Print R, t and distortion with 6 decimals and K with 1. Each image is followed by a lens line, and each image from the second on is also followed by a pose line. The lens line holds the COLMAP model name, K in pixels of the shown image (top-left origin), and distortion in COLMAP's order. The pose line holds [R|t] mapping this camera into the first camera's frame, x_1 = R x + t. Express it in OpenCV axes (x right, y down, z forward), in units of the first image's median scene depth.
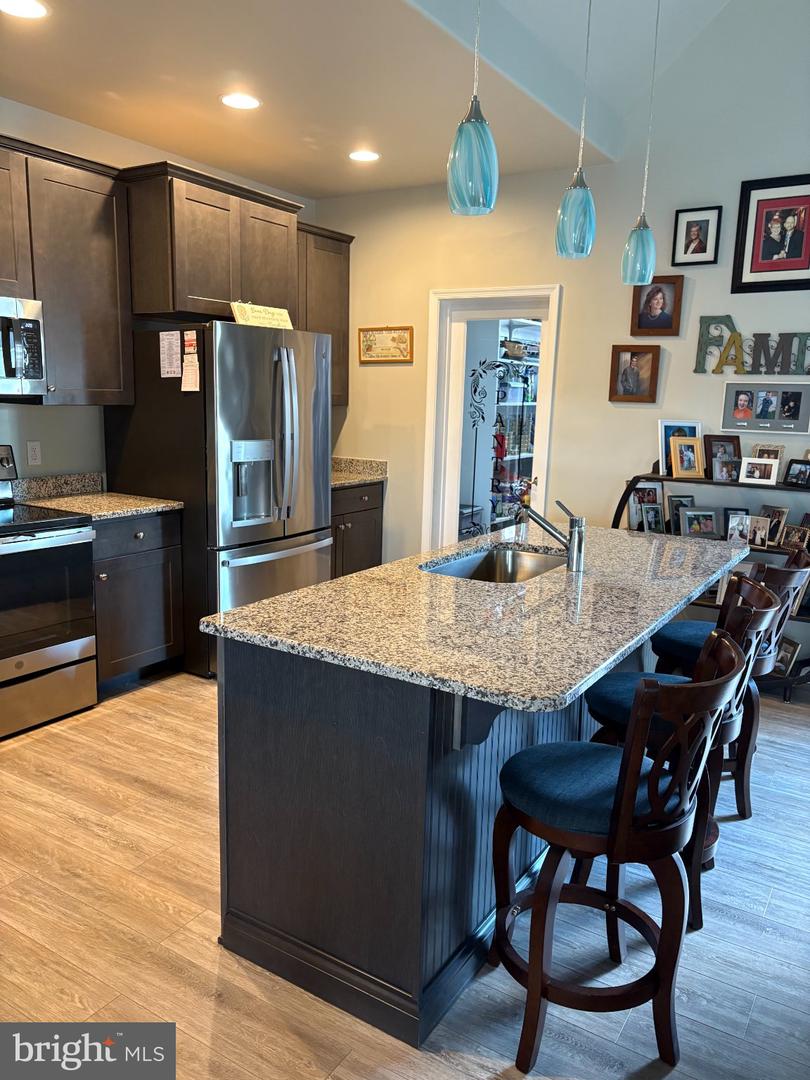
lens RADIAL K [[814.5, 0, 400.1], [0, 814.5, 542.4], [0, 0, 1]] dist [0.075611, -0.058135]
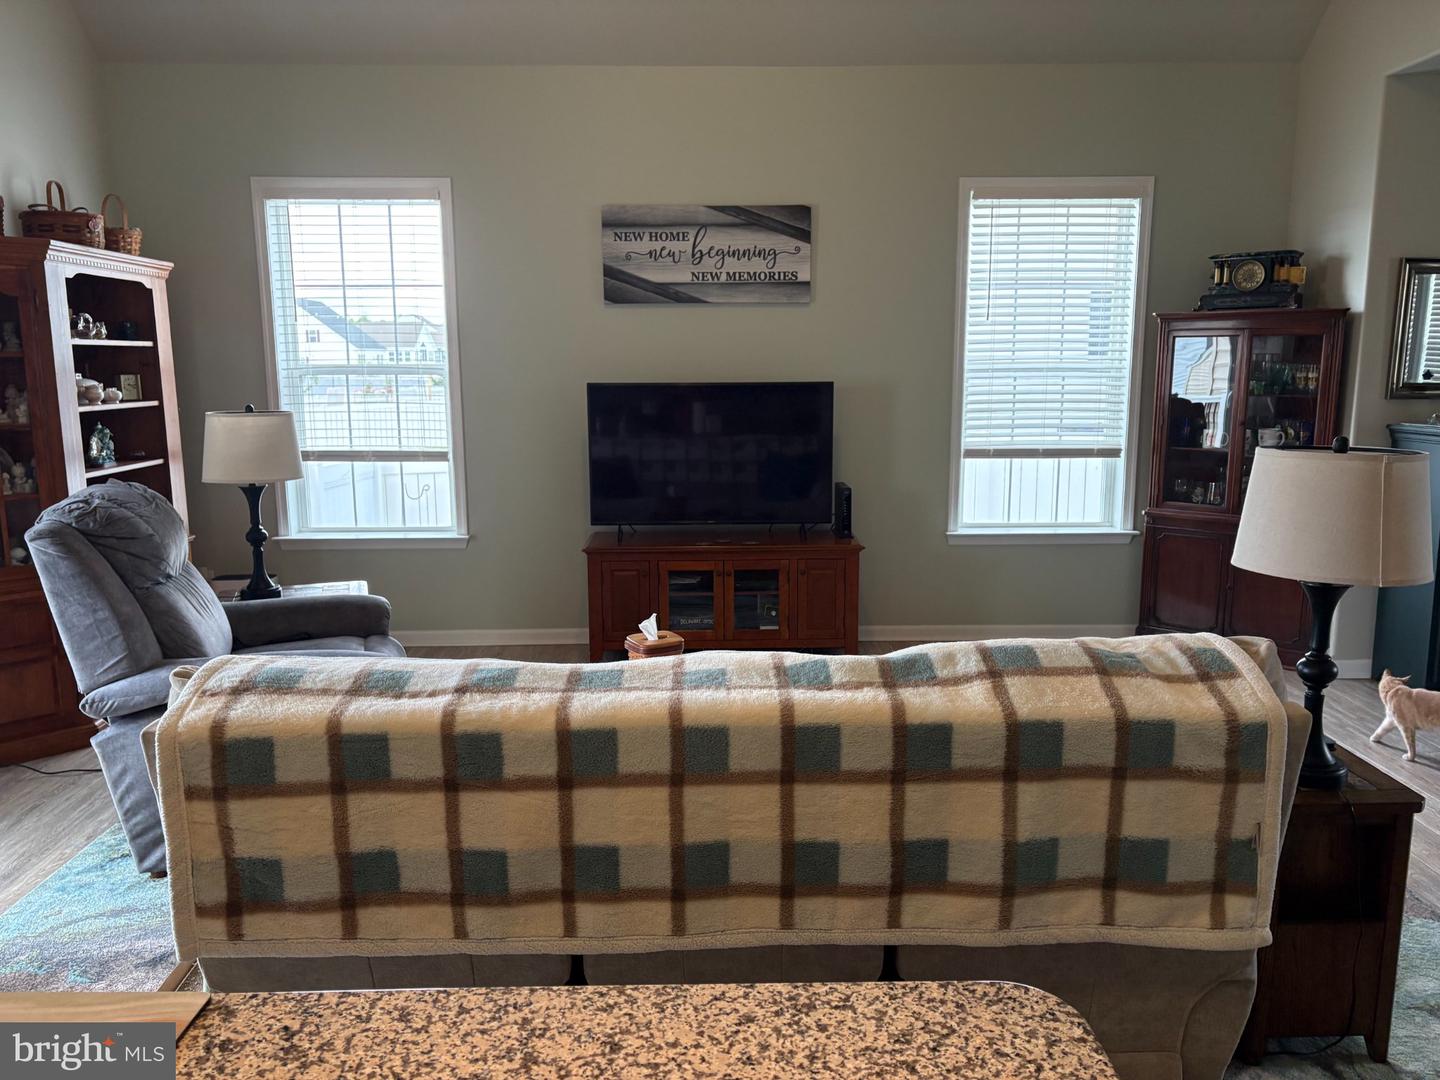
lens RADIAL K [[1085.9, 0, 721.2], [0, 1085.9, 541.5], [0, 0, 1]] dist [0.075611, -0.058135]
pose [[-0.549903, -0.158599, 0.820033, -0.197996], [0.141066, 0.950066, 0.278345, -0.256577], [-0.823230, 0.268742, -0.500071, 1.227730]]
